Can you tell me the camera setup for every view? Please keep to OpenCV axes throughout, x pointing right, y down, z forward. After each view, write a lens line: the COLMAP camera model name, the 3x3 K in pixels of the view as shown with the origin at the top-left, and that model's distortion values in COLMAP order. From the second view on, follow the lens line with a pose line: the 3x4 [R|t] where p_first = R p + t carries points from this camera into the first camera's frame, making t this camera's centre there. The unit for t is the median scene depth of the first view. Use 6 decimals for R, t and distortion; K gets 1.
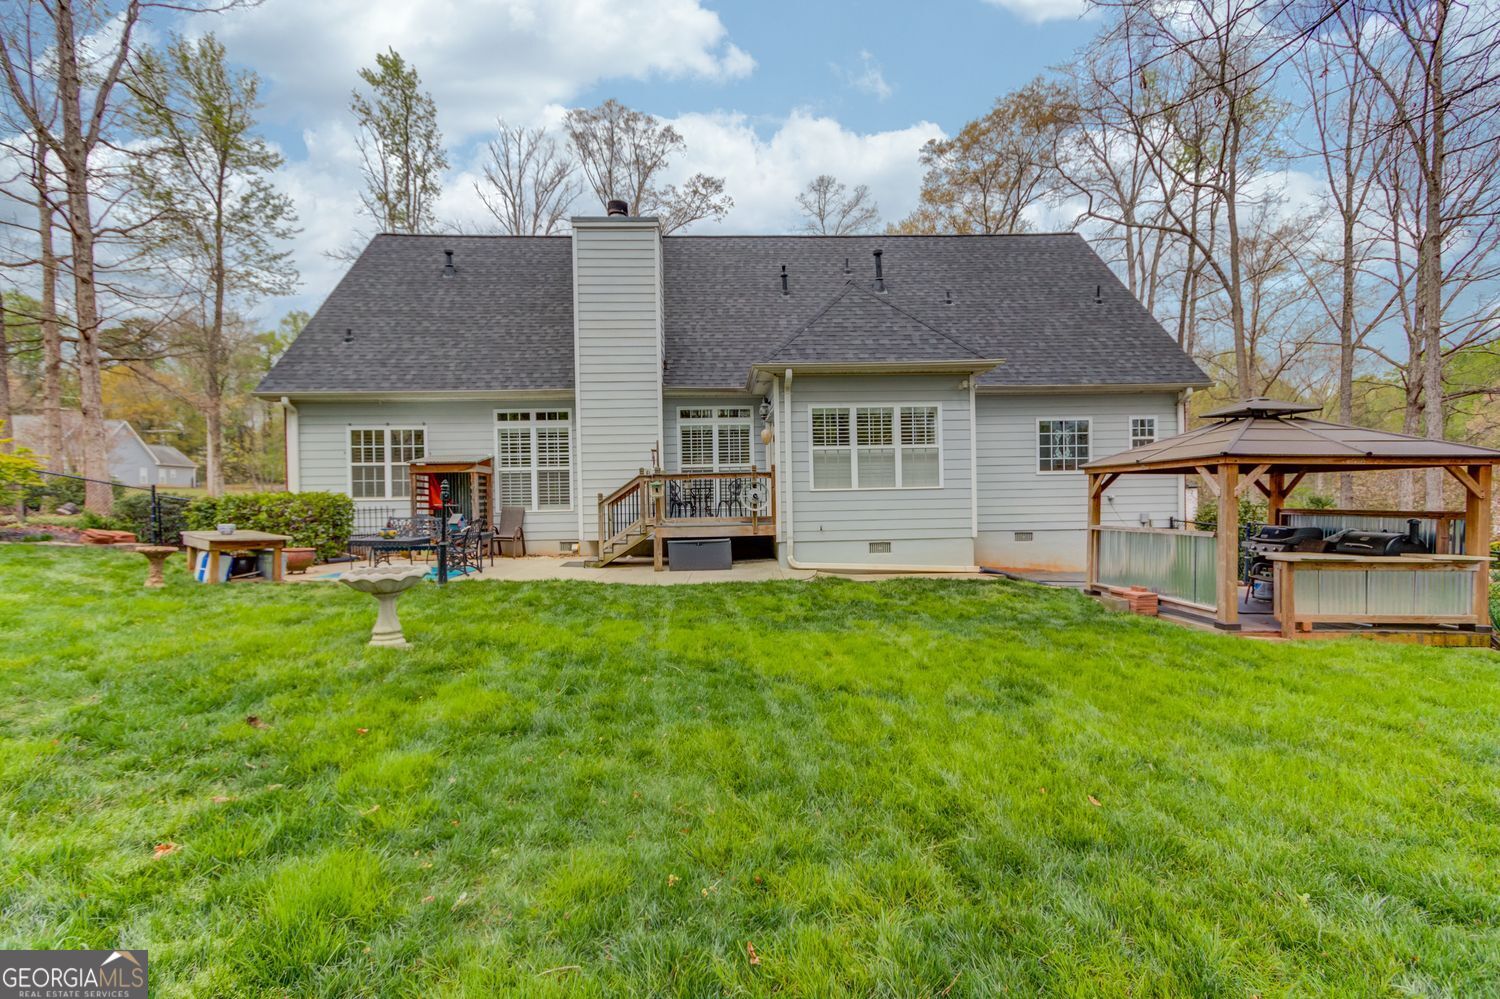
lens RADIAL K [[668.2, 0, 750.6], [0, 668.2, 512.5], [0, 0, 1]] dist [0.026954, -0.001231]
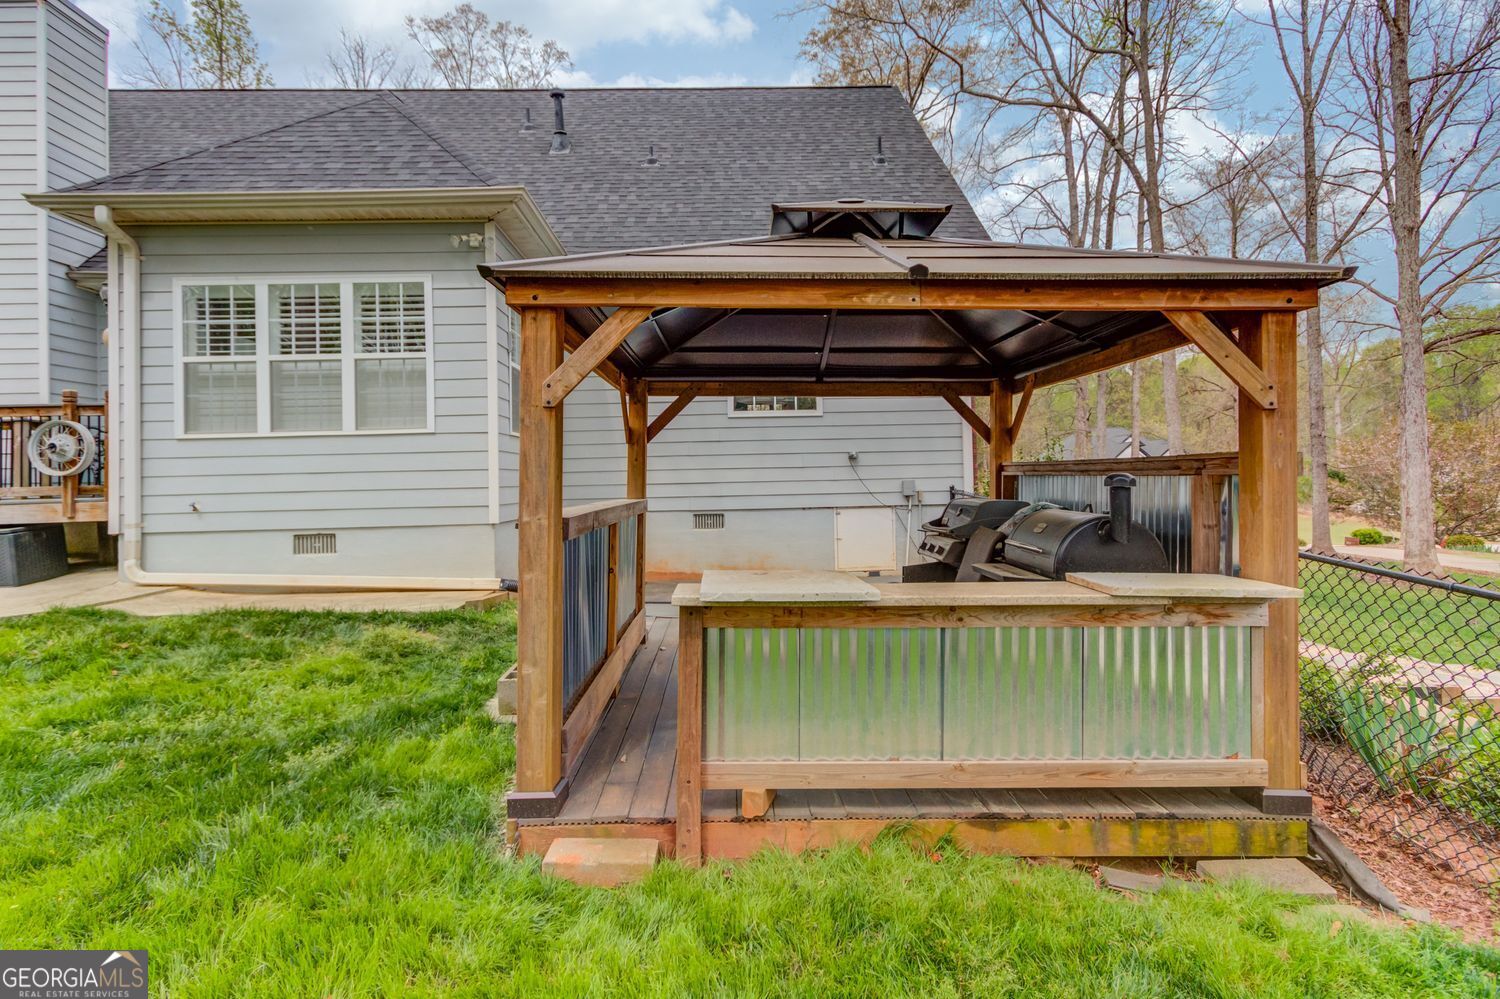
lens RADIAL K [[712.7, 0, 747.4], [0, 712.7, 472.0], [0, 0, 1]] dist [0.000105, 0.001247]
pose [[0.999900, -0.007098, -0.012208, 0.546430], [0.006748, 0.999573, -0.028425, 0.012379], [0.012404, 0.028340, 0.999521, 0.437009]]
